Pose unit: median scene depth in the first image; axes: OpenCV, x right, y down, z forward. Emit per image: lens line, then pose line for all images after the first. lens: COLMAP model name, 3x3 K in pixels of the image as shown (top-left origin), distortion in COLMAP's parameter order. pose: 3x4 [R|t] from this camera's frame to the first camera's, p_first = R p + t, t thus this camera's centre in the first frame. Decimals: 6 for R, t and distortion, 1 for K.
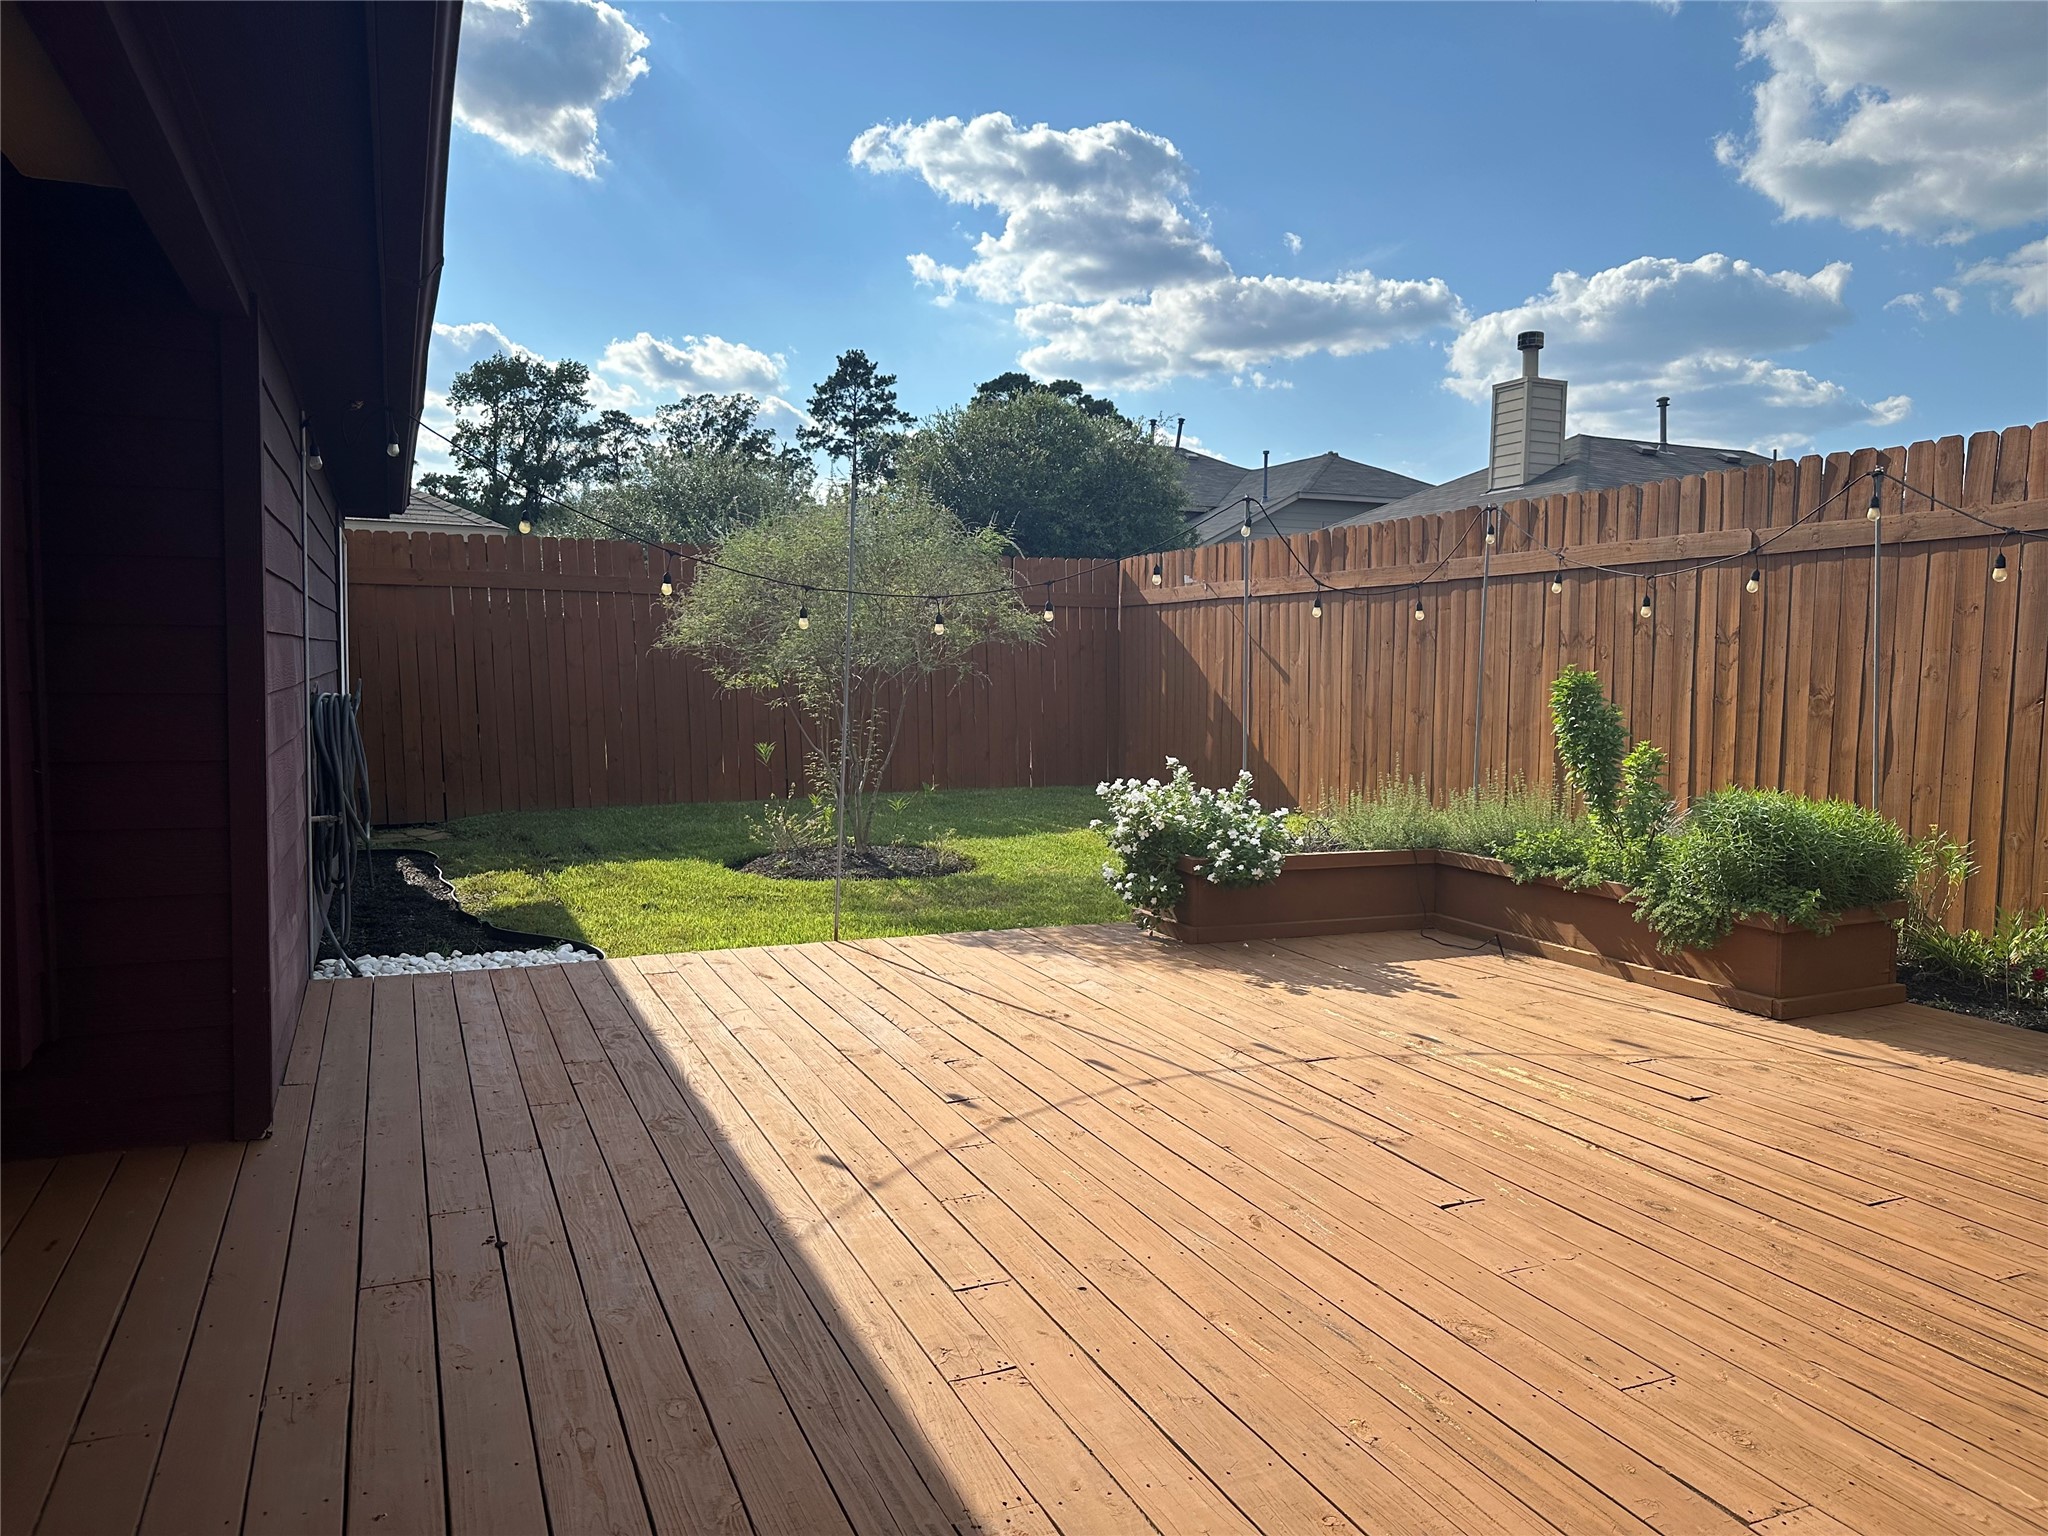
lens RADIAL K [[1425.5, 0, 1026.9], [0, 1425.5, 760.9], [0, 0, 1]] dist [0.082156, -0.117194]
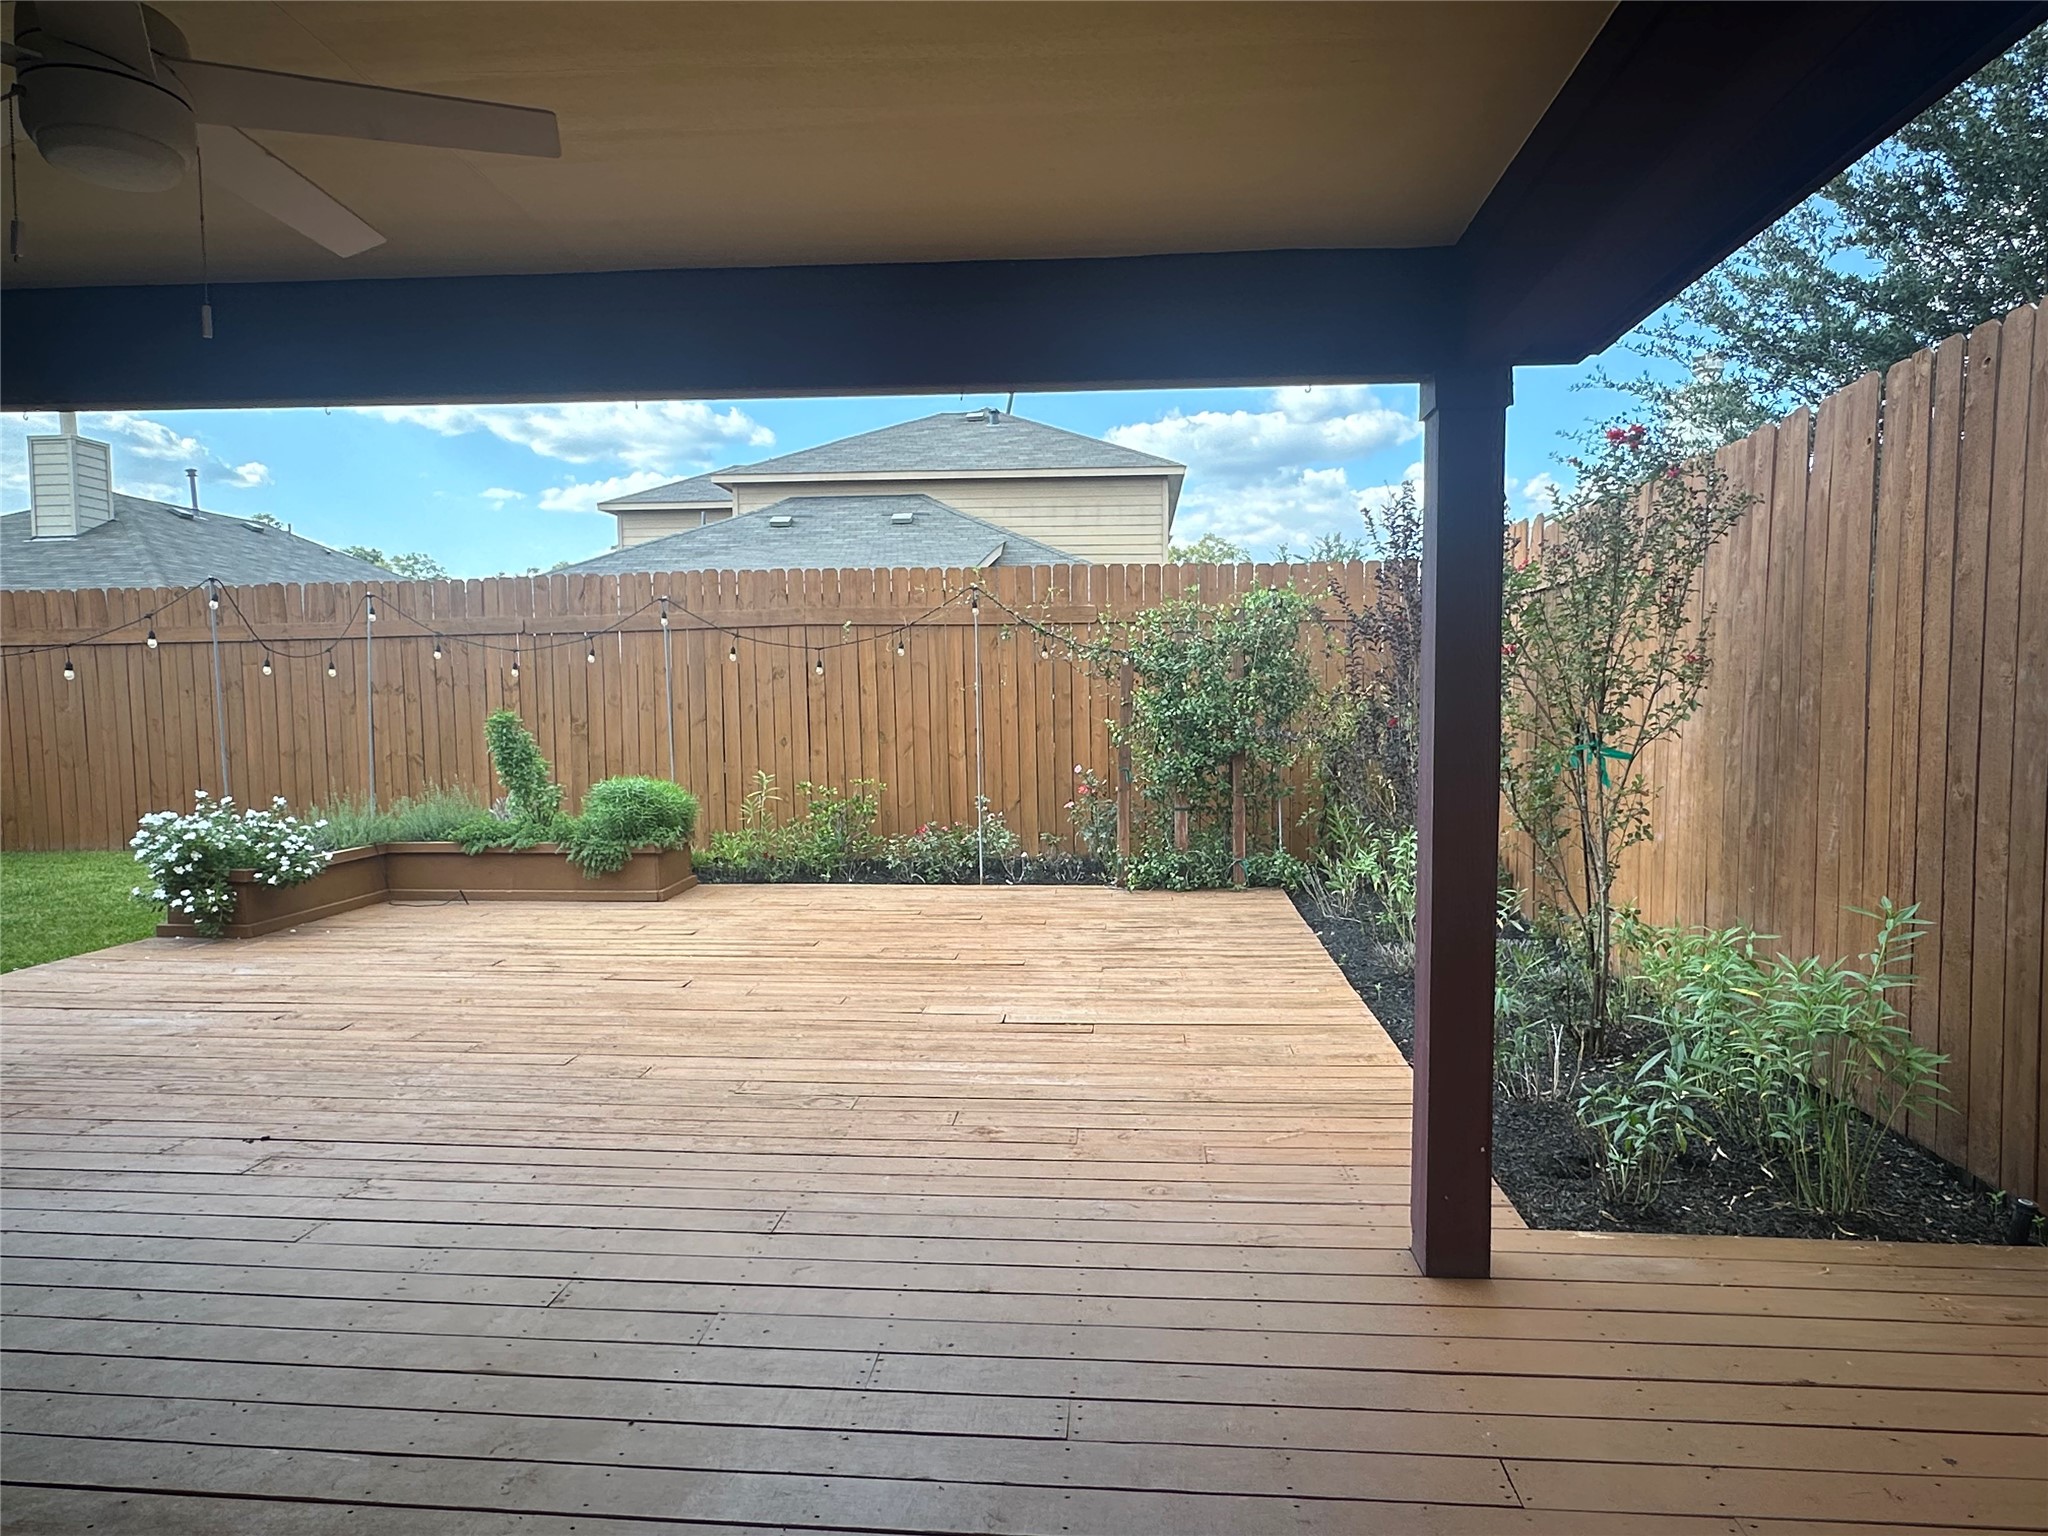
lens RADIAL K [[1265.4, 0, 1017.1], [0, 1265.4, 769.9], [0, 0, 1]] dist [-0.004009, -0.000035]
pose [[0.474941, -0.069523, 0.877267, -0.515695], [0.076618, 0.996356, 0.037481, -0.008156], [-0.876676, 0.049413, 0.478536, -0.126539]]
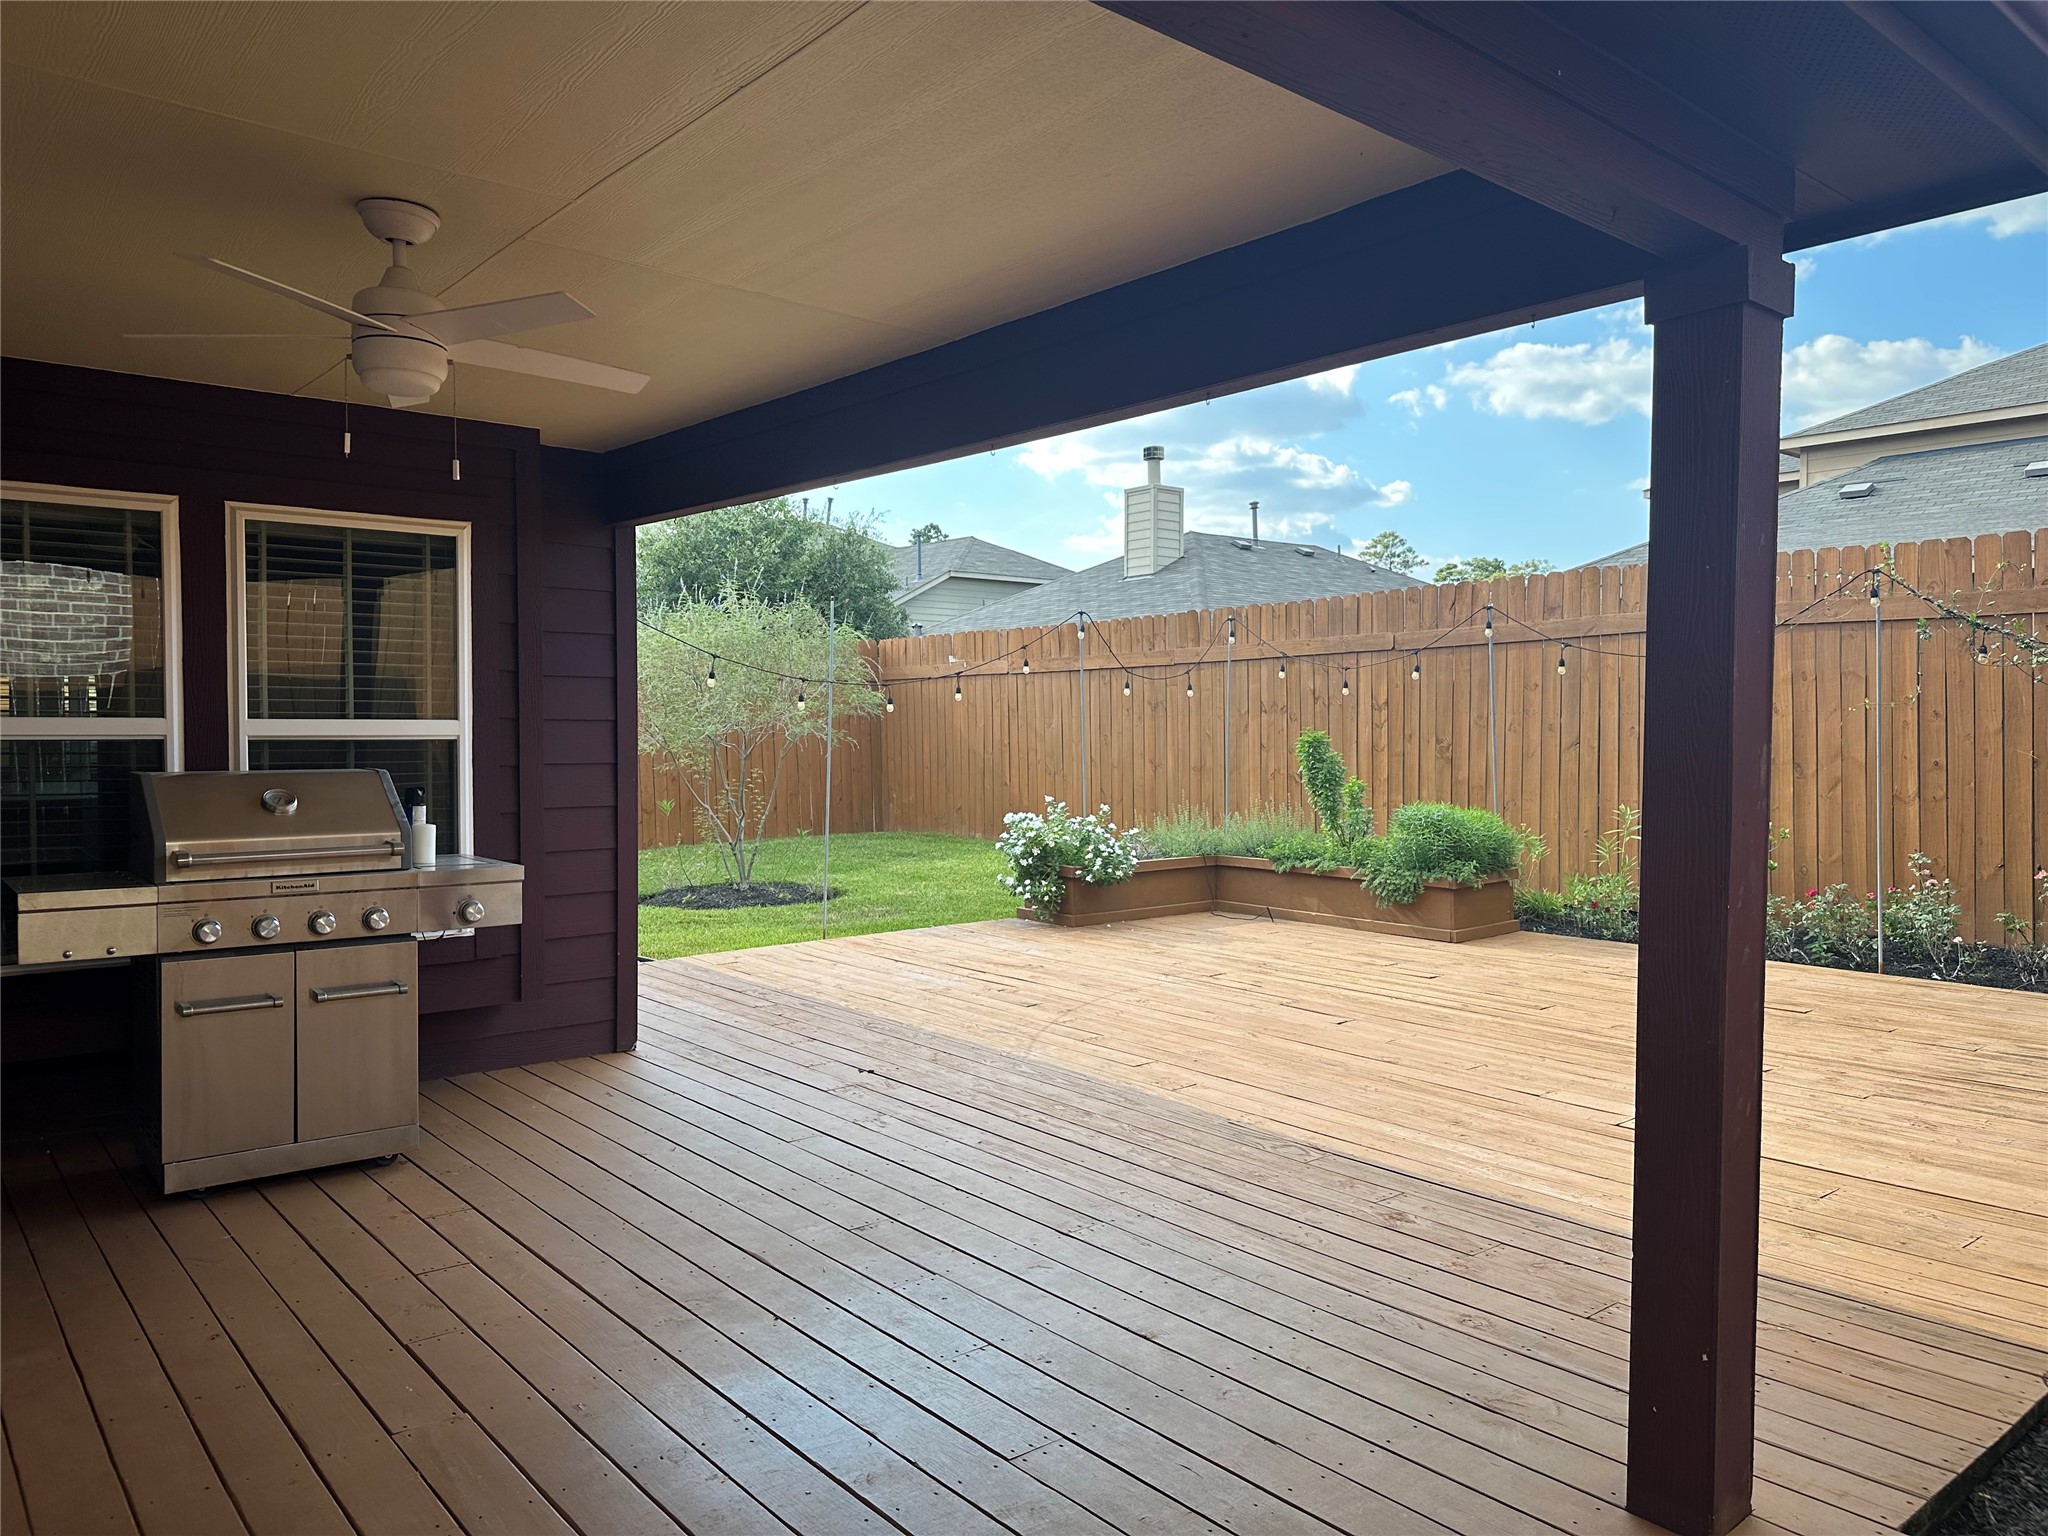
lens RADIAL K [[1425.5, 0, 1016.6], [0, 1425.5, 778.6], [0, 0, 1]] dist [0.082156, -0.117194]
pose [[0.961864, -0.027590, 0.272134, -0.314314], [0.035641, 0.999060, -0.024683, 0.013188], [-0.271197, 0.033441, 0.961943, -0.351140]]
